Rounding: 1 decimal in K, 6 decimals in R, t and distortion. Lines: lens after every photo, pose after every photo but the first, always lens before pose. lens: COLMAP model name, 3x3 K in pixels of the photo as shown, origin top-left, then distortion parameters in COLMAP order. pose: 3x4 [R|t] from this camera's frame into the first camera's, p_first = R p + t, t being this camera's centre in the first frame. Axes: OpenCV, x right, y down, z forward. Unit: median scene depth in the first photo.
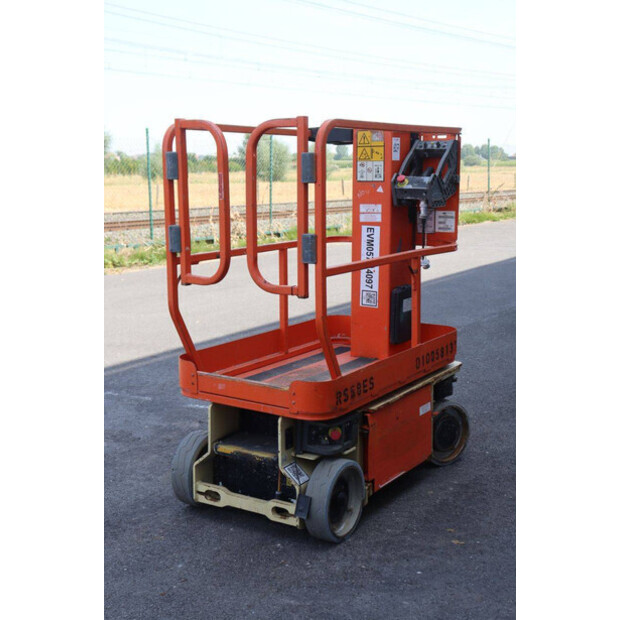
lens RADIAL K [[851.2, 0, 297.5], [0, 851.2, 311.7], [0, 0, 1]] dist [0.053826, 0.104877]
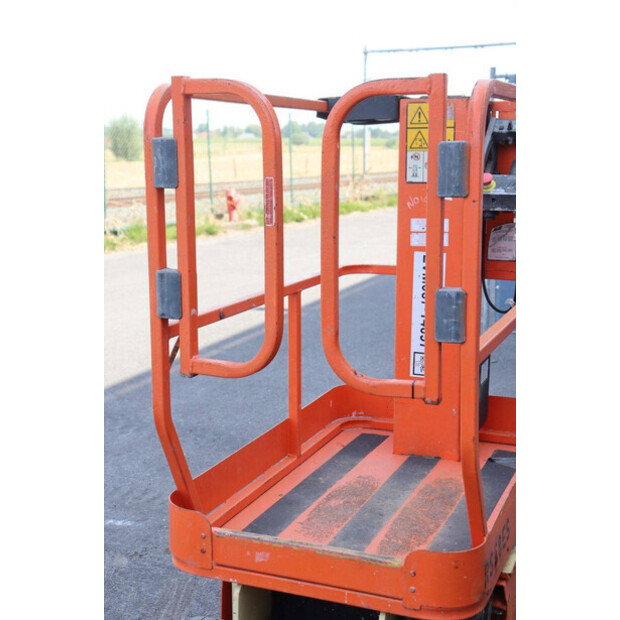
lens RADIAL K [[981.8, 0, 299.9], [0, 981.8, 314.9], [0, 0, 1]] dist [0.137237, 0.089340]
pose [[0.981008, -0.030828, 0.191503, -0.174906], [0.030494, 0.999524, 0.004690, -0.069382], [-0.191556, 0.001239, 0.981481, 0.338841]]
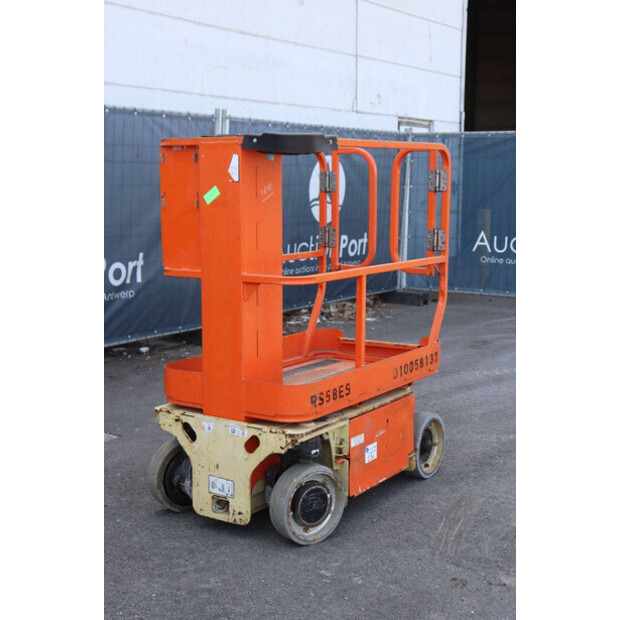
lens RADIAL K [[981.8, 0, 299.9], [0, 981.8, 314.9], [0, 0, 1]] dist [0.137237, 0.089340]
pose [[-0.999855, -0.003779, 0.016633, 0.033775], [0.001403, 0.953633, 0.300969, -0.394535], [-0.016999, 0.300949, -0.953489, 2.293937]]
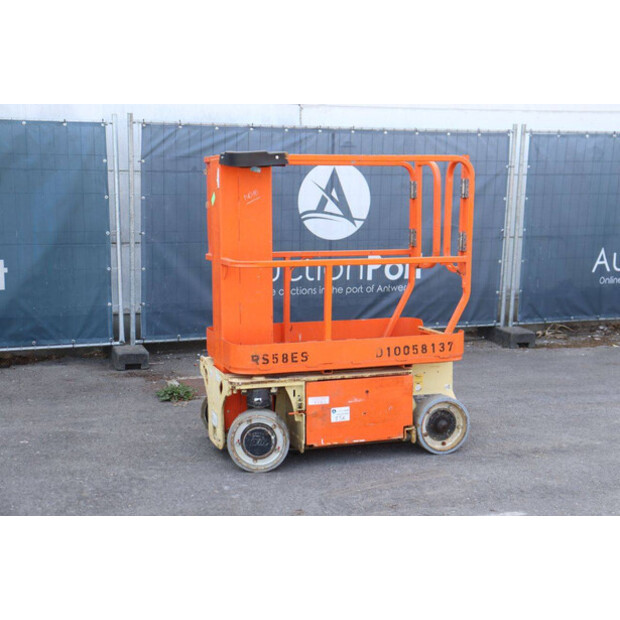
lens RADIAL K [[962.3, 0, 301.1], [0, 962.3, 311.1], [0, 0, 1]] dist [0.113666, 0.098492]
pose [[-0.778653, -0.076854, 0.622730, -0.867824], [0.105065, 0.962488, 0.250156, -0.376762], [-0.618596, 0.260212, -0.741370, 2.238361]]
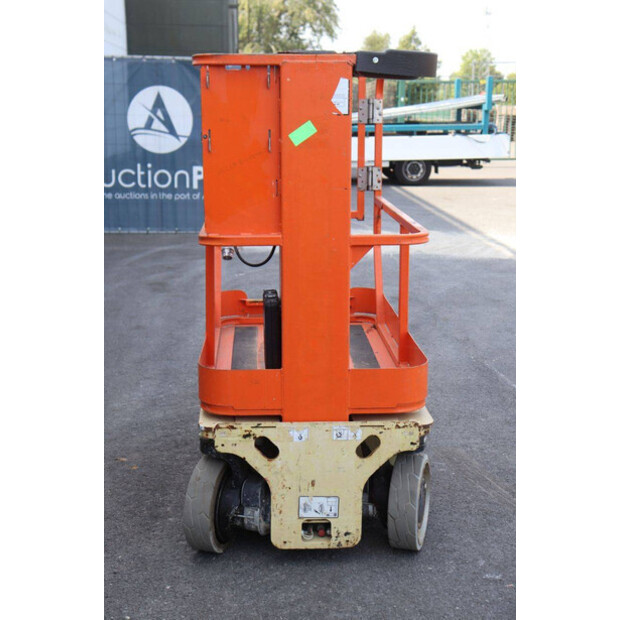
lens RADIAL K [[942.9, 0, 310.0], [0, 942.9, 310.0], [0, 0, 1]] dist [0.110087, 0.070181]
pose [[-0.808201, 0.123795, -0.575749, 0.623495], [-0.098255, 0.935608, 0.339094, -0.321472], [0.580653, 0.330626, -0.743995, 1.845024]]
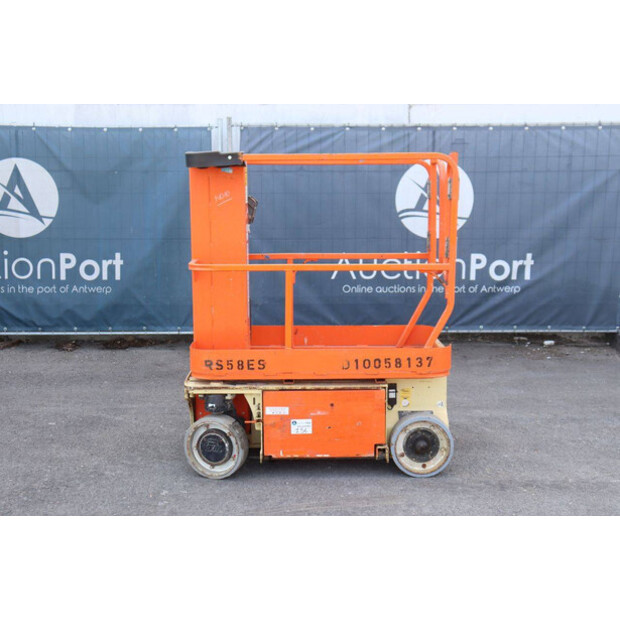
lens RADIAL K [[851.2, 0, 297.5], [0, 851.2, 311.7], [0, 0, 1]] dist [0.053826, 0.104877]
pose [[-0.536401, -0.119676, 0.835435, -1.019991], [0.144602, 0.962225, 0.230682, -0.301293], [-0.831483, 0.244543, -0.498832, 1.749177]]
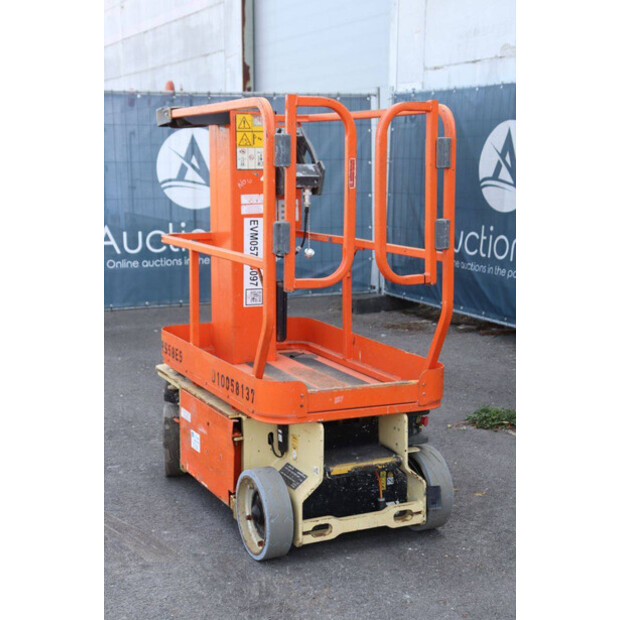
lens RADIAL K [[981.8, 0, 299.9], [0, 981.8, 314.9], [0, 0, 1]] dist [0.137237, 0.089340]
pose [[0.543058, -0.128693, 0.829775, -0.900313], [0.138371, 0.988392, 0.062734, -0.065551], [-0.828216, 0.080749, 0.554561, 0.434898]]
